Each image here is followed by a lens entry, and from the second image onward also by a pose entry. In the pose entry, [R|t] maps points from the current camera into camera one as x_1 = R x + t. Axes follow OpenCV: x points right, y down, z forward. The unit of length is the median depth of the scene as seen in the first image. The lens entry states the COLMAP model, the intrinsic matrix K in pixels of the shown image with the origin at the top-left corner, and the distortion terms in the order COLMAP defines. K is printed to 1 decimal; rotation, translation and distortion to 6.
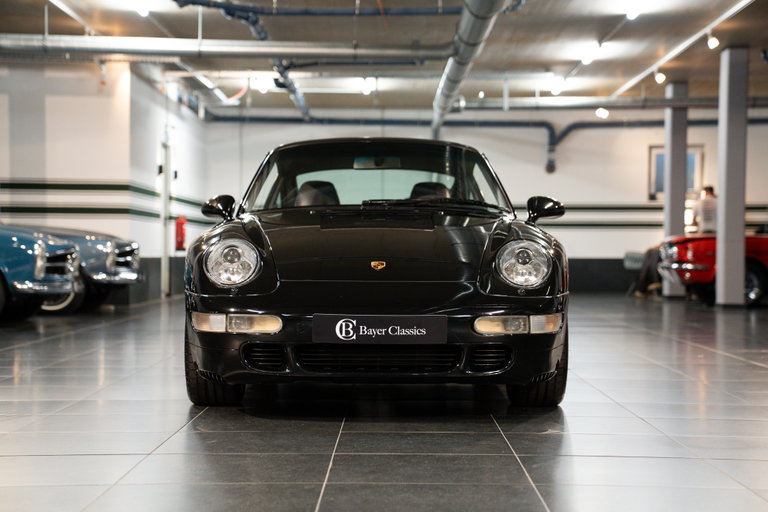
lens RADIAL K [[1454.7, 0, 380.3], [0, 1454.7, 261.5], [0, 0, 1]] dist [0.369409, 0.000000]
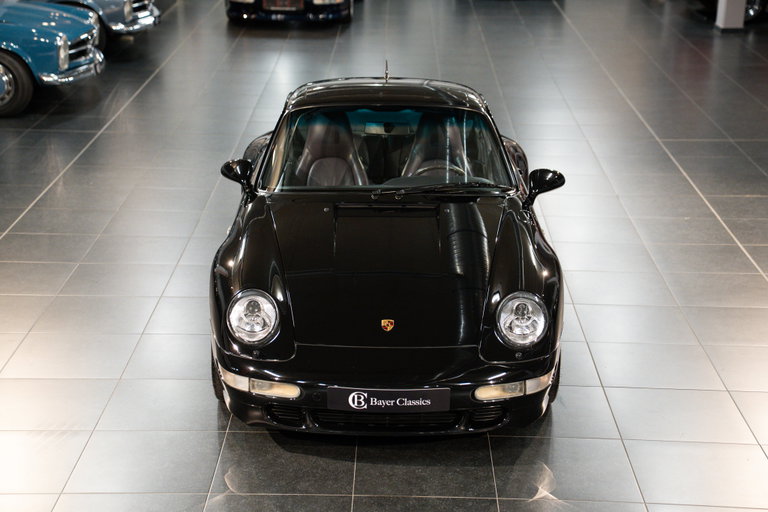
lens RADIAL K [[1375.4, 0, 379.5], [0, 1375.4, 257.1], [0, 0, 1]] dist [0.339176, 0.000000]
pose [[0.999929, 0.011108, -0.004232, -0.001794], [-0.009319, 0.953587, 0.300975, -0.163406], [0.007378, -0.300914, 0.953623, 0.017046]]
